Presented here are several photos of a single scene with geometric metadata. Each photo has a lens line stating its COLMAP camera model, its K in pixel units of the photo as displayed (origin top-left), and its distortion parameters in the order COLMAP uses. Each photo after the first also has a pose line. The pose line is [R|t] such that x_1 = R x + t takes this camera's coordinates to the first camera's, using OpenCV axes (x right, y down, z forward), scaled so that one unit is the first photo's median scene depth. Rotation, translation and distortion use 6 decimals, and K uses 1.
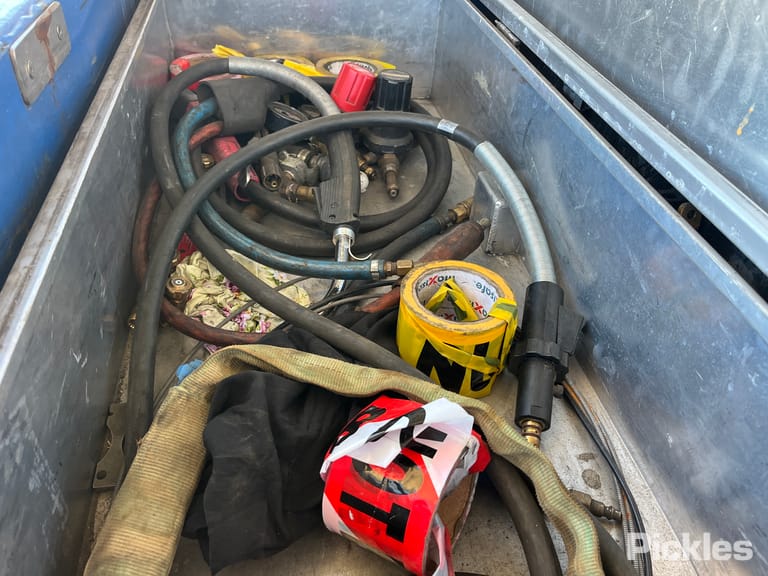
lens RADIAL K [[574.2, 0, 384.0], [0, 574.2, 284.9], [0, 0, 1]] dist [0.012618, -0.001976]
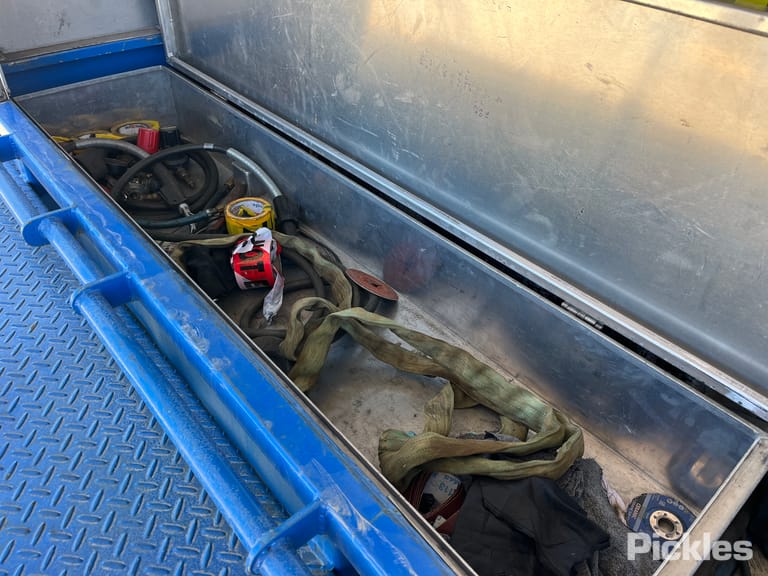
lens RADIAL K [[574.2, 0, 381.7], [0, 574.2, 289.6], [0, 0, 1]] dist [0.012618, -0.001976]
pose [[0.849852, -0.357689, 0.387053, -0.385177], [0.354105, 0.931487, 0.083311, 0.281351], [-0.390335, 0.066255, 0.918286, -1.233017]]
